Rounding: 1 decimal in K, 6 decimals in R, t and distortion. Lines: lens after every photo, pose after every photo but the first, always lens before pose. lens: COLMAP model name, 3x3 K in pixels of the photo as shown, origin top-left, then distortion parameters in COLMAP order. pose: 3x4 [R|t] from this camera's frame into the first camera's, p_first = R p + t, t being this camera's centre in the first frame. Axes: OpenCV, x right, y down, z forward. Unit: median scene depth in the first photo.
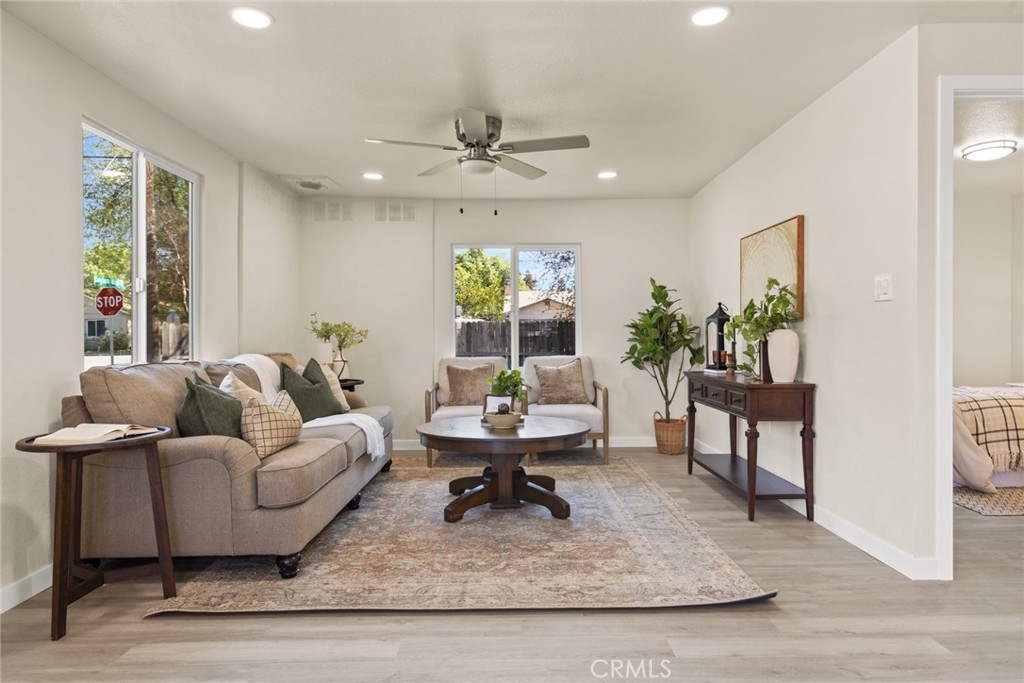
lens RADIAL K [[637.6, 0, 514.3], [0, 637.6, 334.5], [0, 0, 1]] dist [0.005702, 0.000591]
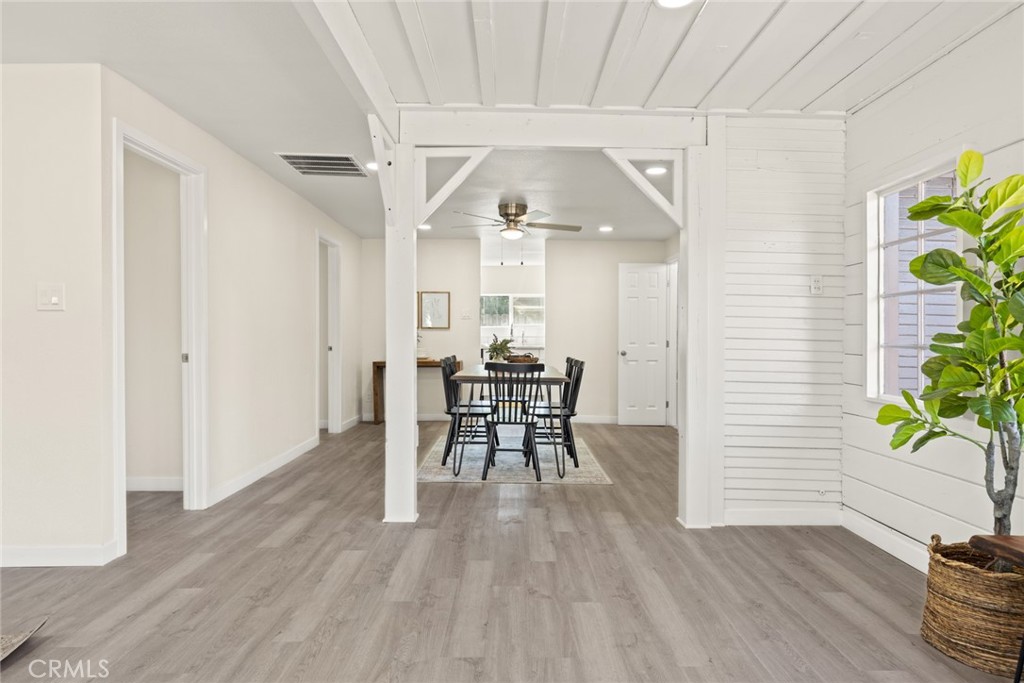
lens RADIAL K [[623.1, 0, 512.0], [0, 623.1, 341.5], [0, 0, 1]] dist [0.001449, -0.000151]
pose [[0.015505, -0.003744, 0.999873, -0.356891], [0.008268, 0.999959, 0.003616, -0.001342], [-0.999846, 0.008211, 0.015535, 0.220280]]
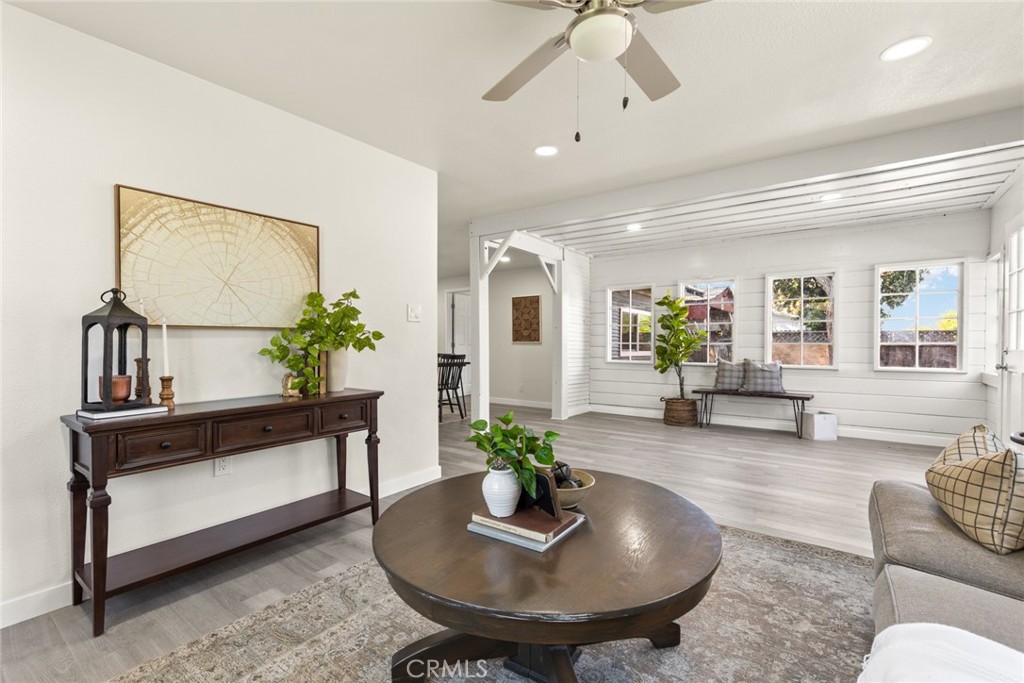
lens RADIAL K [[462.3, 0, 512.0], [0, 462.3, 341.5], [0, 0, 1]] dist [0.010517, 0.000158]
pose [[-0.795508, 0.003659, 0.605932, -0.271355], [0.008118, 0.999956, 0.004619, -0.005958], [-0.605889, 0.008593, -0.795503, 1.552502]]
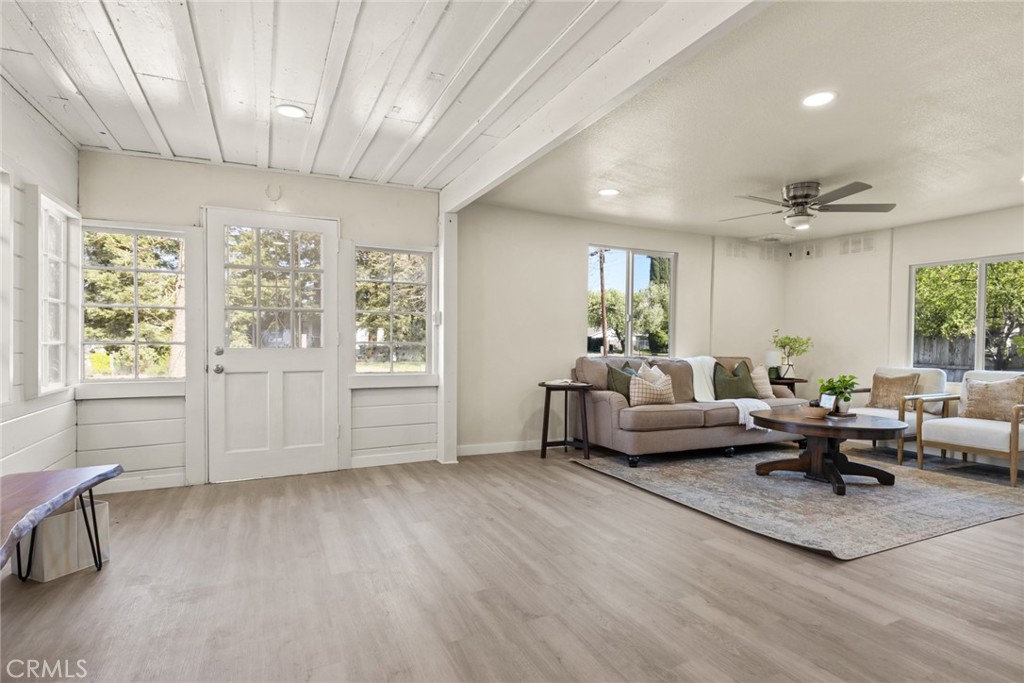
lens RADIAL K [[518.8, 0, 515.3], [0, 518.8, 352.3], [0, 0, 1]] dist [-0.000601, -0.000012]
pose [[0.417842, 0.024361, -0.908193, 0.778148], [-0.014749, 0.999691, 0.020030, 0.001080], [0.908400, 0.005026, 0.418072, 0.006207]]
